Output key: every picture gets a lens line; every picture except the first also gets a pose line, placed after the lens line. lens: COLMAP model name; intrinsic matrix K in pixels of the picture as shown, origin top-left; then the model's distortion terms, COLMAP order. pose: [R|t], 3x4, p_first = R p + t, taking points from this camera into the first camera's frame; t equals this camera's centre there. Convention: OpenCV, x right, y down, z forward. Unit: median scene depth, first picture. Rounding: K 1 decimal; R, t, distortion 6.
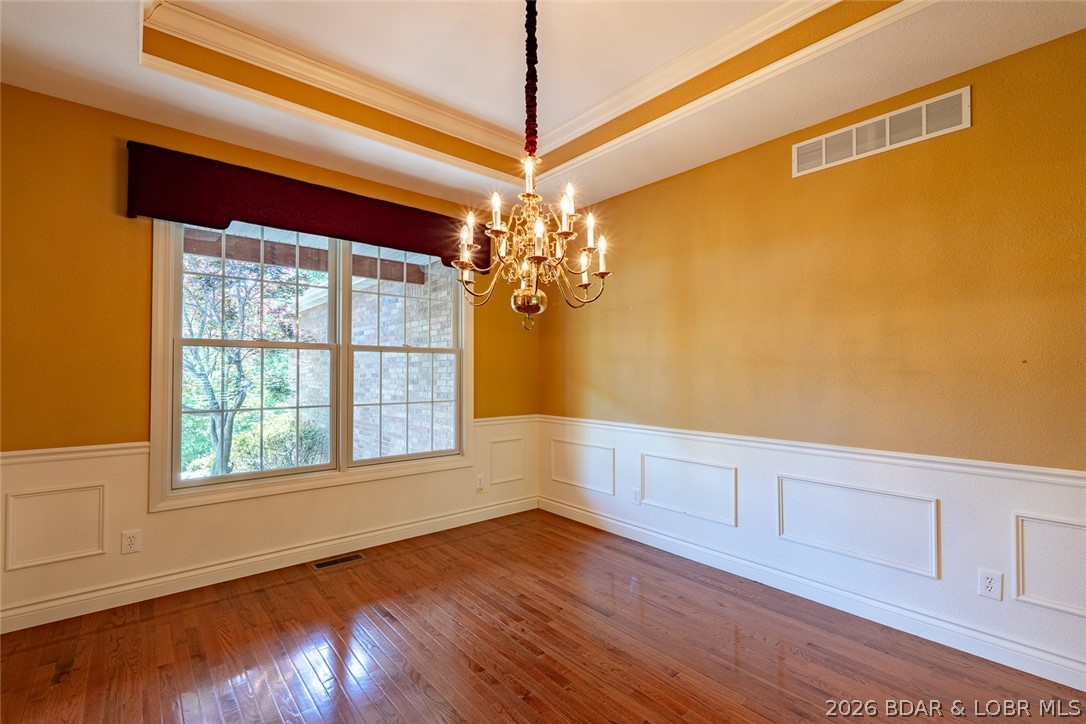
lens RADIAL K [[481.3, 0, 542.9], [0, 481.3, 363.4], [0, 0, 1]] dist [-0.001147, 0.000130]
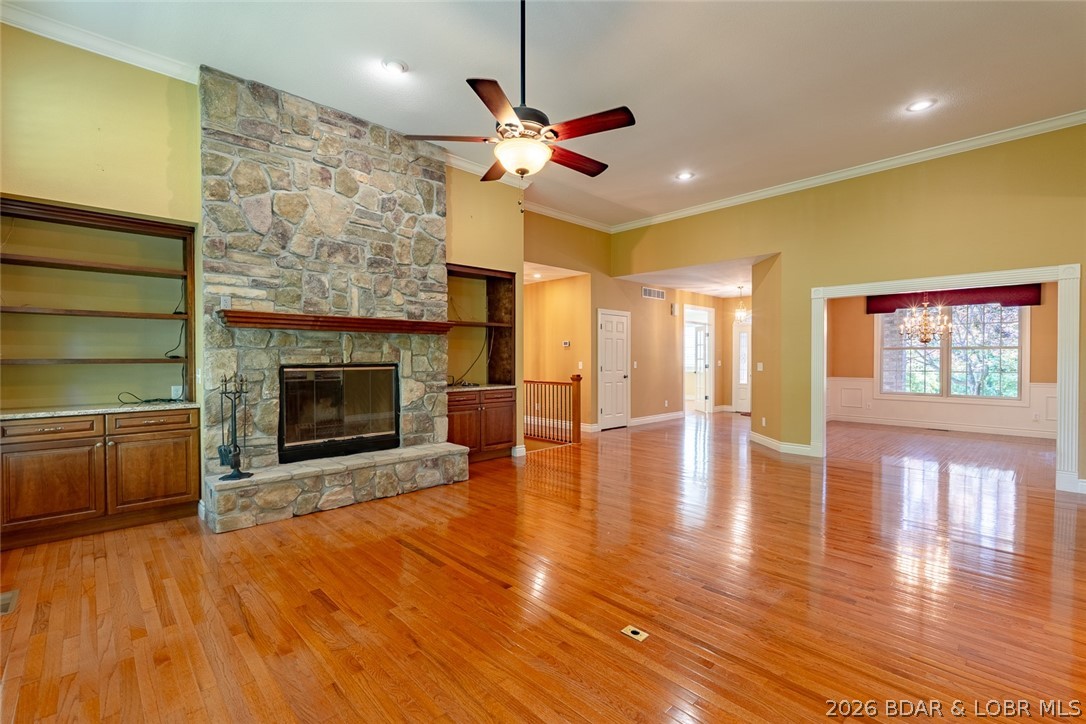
lens RADIAL K [[481.3, 0, 542.9], [0, 481.3, 363.4], [0, 0, 1]] dist [-0.001147, 0.000130]
pose [[0.054574, 0.008880, -0.998470, 2.383397], [0.016170, 0.999821, 0.009776, -0.014453], [0.998379, -0.016679, 0.054421, -1.484373]]
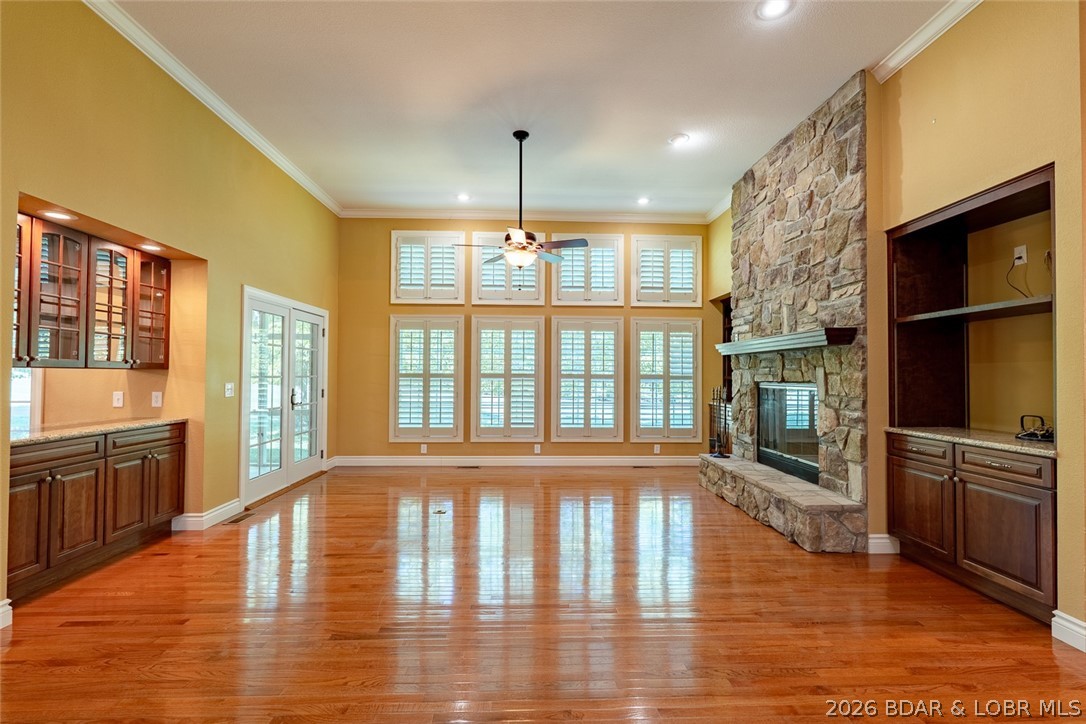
lens RADIAL K [[481.3, 0, 542.9], [0, 481.3, 363.4], [0, 0, 1]] dist [-0.001147, 0.000130]
pose [[-0.783608, 0.008066, 0.621203, 0.359670], [-0.016065, 0.999318, -0.033241, -0.005549], [-0.621048, -0.036028, -0.782944, -0.254388]]
